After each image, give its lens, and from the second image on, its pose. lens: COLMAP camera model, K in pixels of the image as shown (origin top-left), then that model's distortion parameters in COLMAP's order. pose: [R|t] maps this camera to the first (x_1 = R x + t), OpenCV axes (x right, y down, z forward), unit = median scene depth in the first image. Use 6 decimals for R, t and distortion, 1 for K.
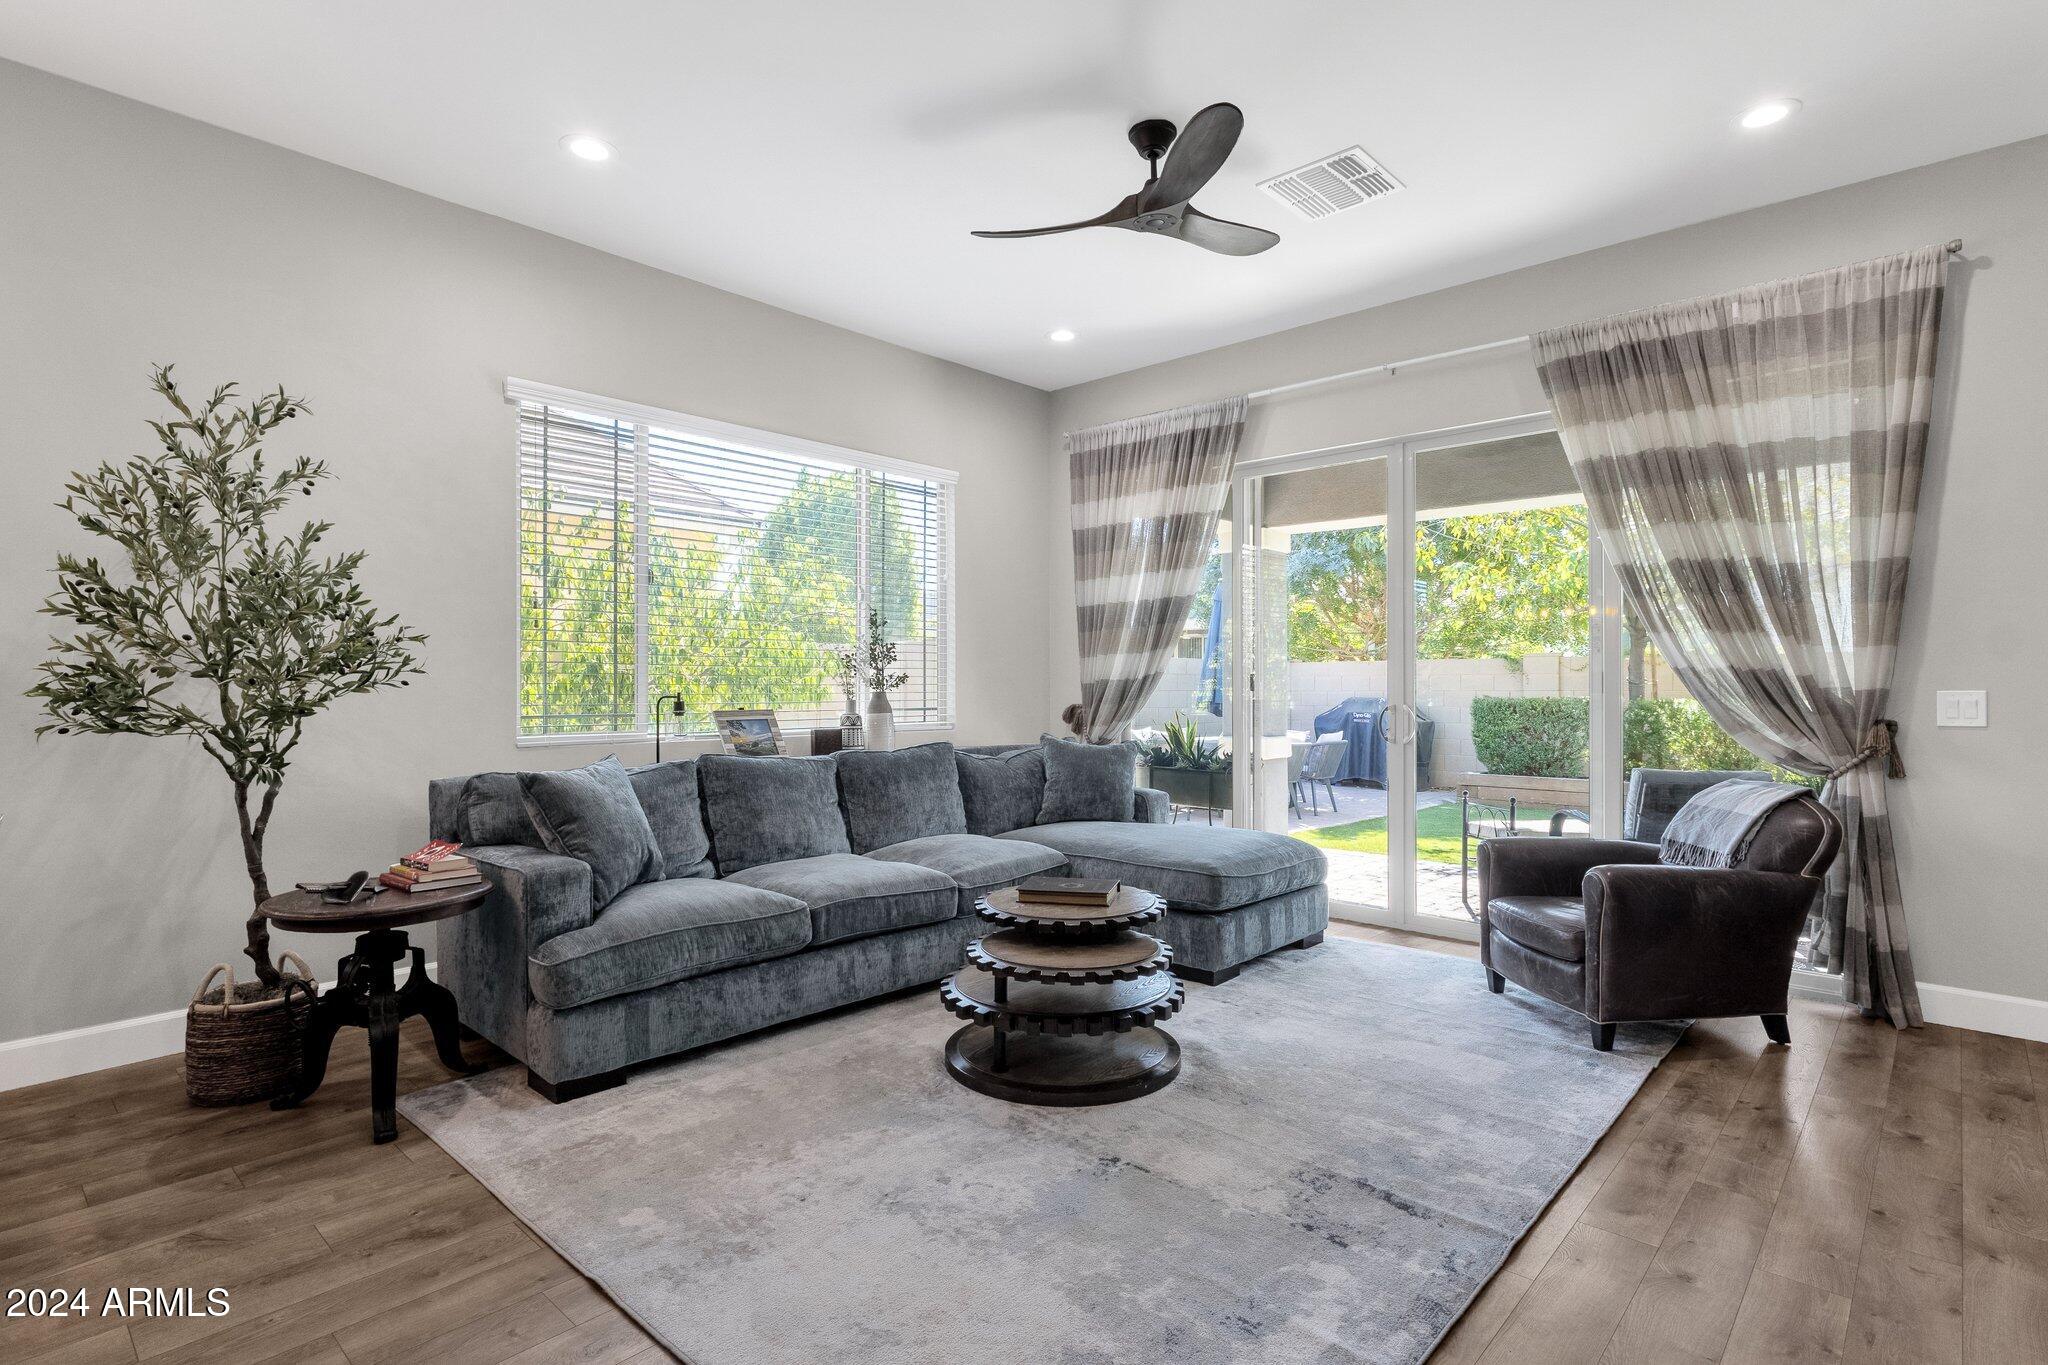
lens RADIAL K [[1010.9, 0, 1024.0], [0, 1010.9, 682.5], [0, 0, 1]] dist [-0.001523, -0.000072]
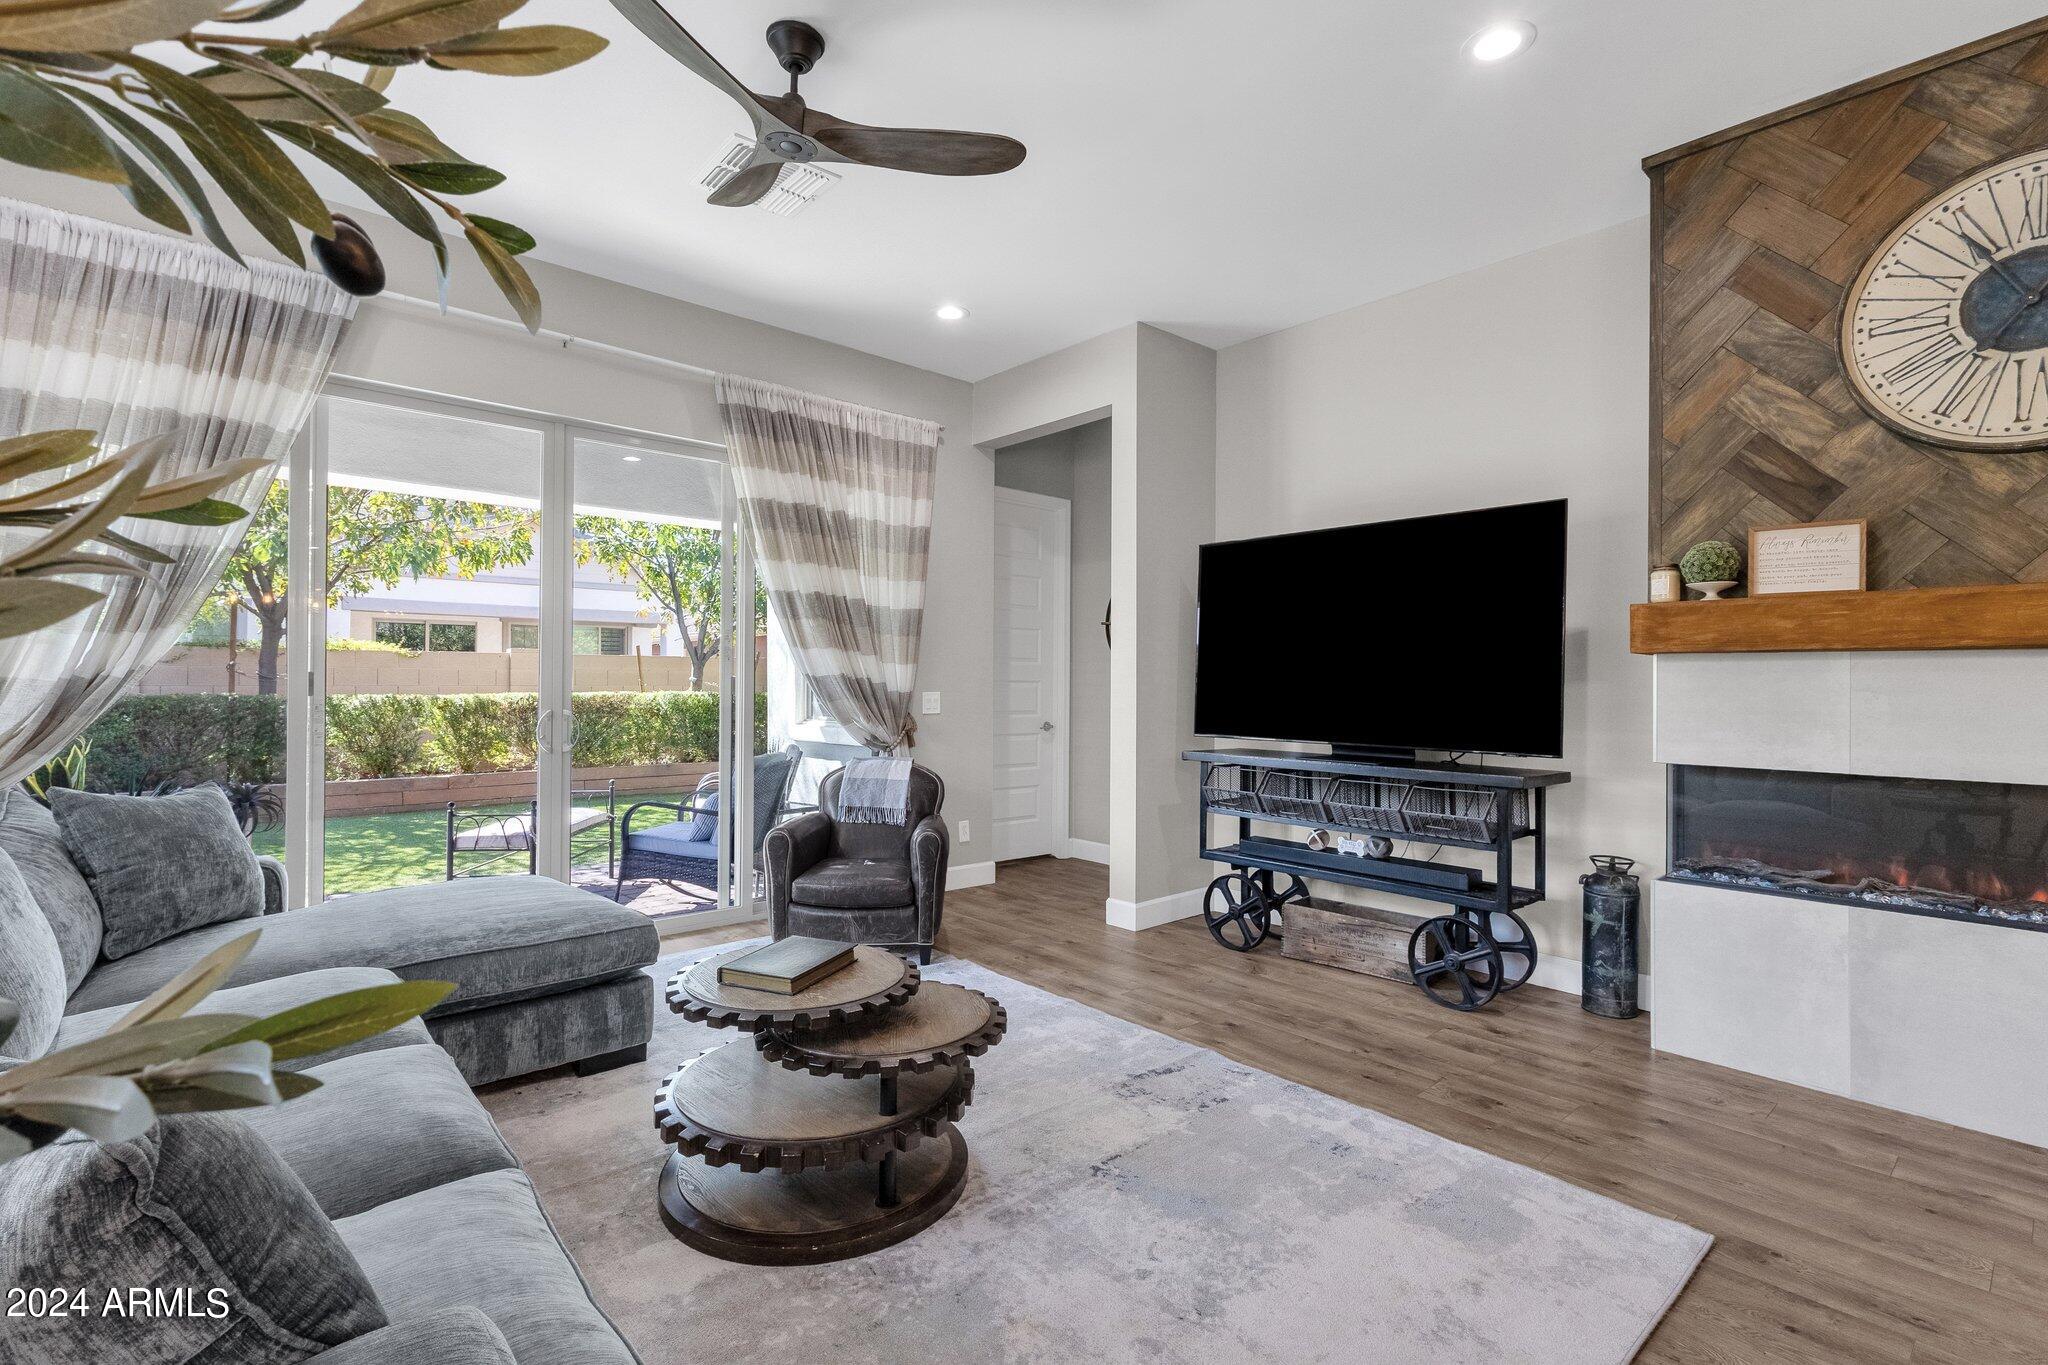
lens RADIAL K [[942.0, 0, 1024.0], [0, 942.0, 682.5], [0, 0, 1]] dist [0.000043, -0.000057]
pose [[0.095477, -0.000909, 0.995431, -0.599299], [-0.013311, 0.999909, 0.002190, -0.013405], [-0.995343, -0.013459, 0.095456, 0.686255]]
